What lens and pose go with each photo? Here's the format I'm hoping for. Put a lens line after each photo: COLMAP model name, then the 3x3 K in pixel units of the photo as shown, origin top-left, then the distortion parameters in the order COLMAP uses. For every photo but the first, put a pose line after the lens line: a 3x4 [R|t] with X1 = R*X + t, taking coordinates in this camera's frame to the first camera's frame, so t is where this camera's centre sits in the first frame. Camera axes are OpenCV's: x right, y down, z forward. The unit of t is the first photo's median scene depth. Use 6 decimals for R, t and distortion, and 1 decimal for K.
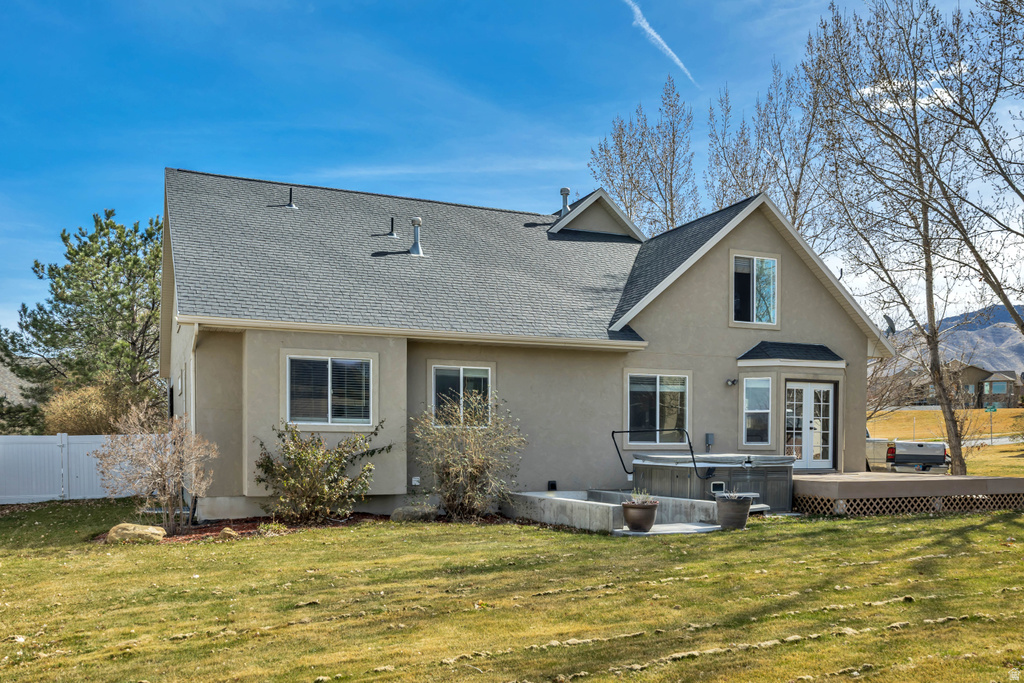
lens RADIAL K [[847.8, 0, 514.3], [0, 847.8, 445.1], [0, 0, 1]] dist [-0.001102, 0.000732]
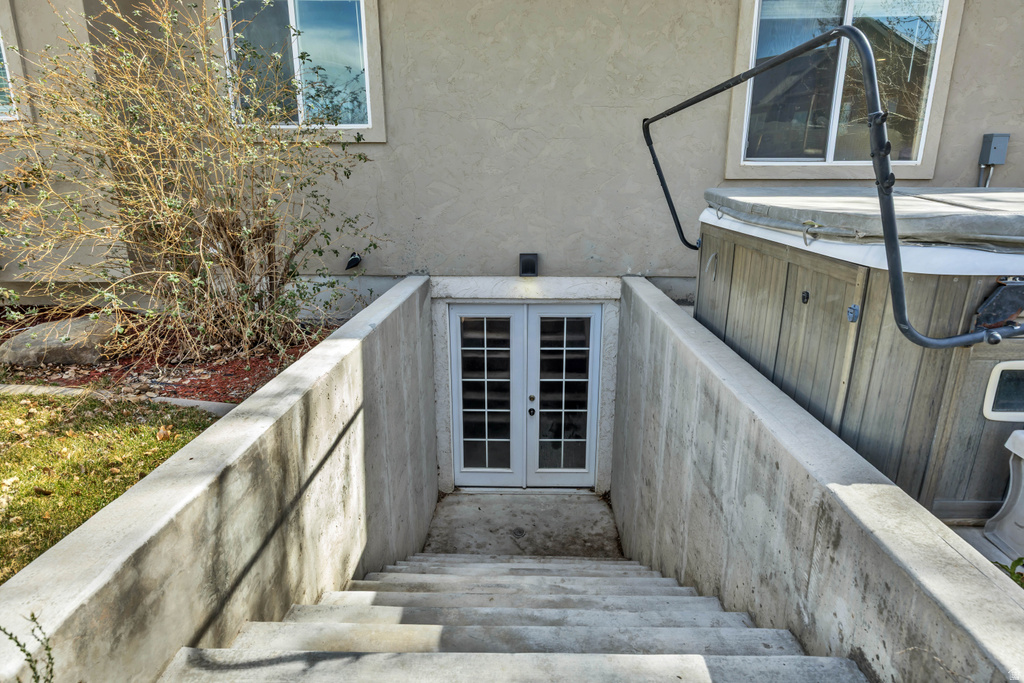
lens RADIAL K [[576.2, 0, 512.0], [0, 576.2, 341.5], [0, 0, 1]] dist [-0.000833, -0.000207]
pose [[0.909913, 0.108369, -0.400393, 0.147896], [0.002280, 0.963948, 0.266080, 0.006165], [0.414793, -0.243023, 0.876862, 0.668374]]
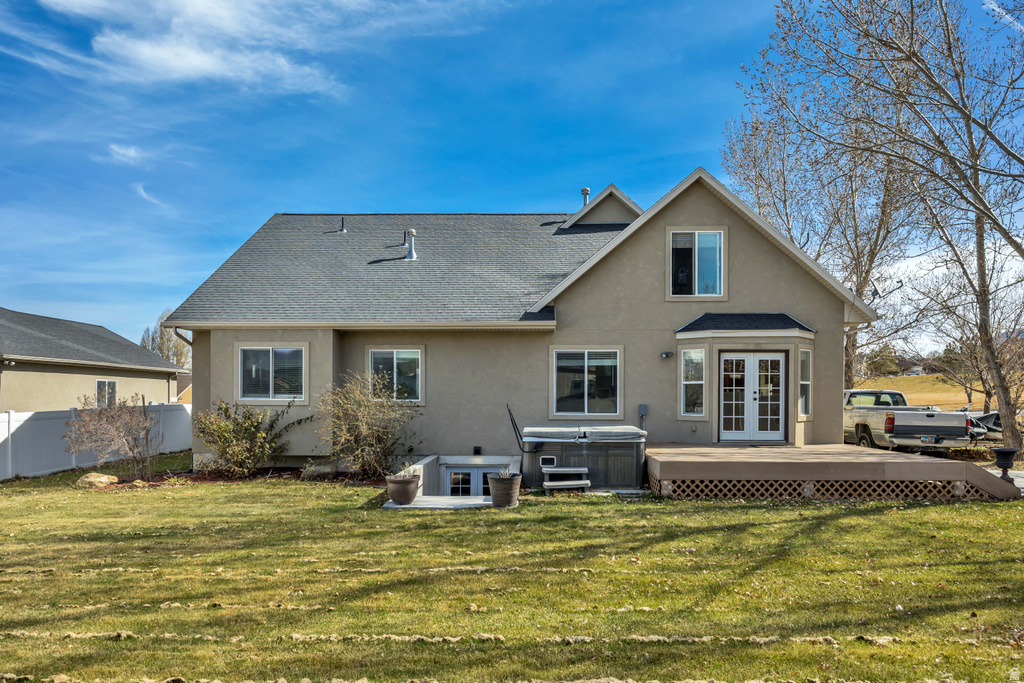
lens RADIAL K [[634.1, 0, 516.2], [0, 634.1, 387.4], [0, 0, 1]] dist [-0.000102, 0.001069]
pose [[0.912030, -0.007266, -0.410060, 0.408914], [-0.000060, 0.999841, -0.017850, -0.020670], [0.410124, 0.016305, 0.911884, 0.221973]]
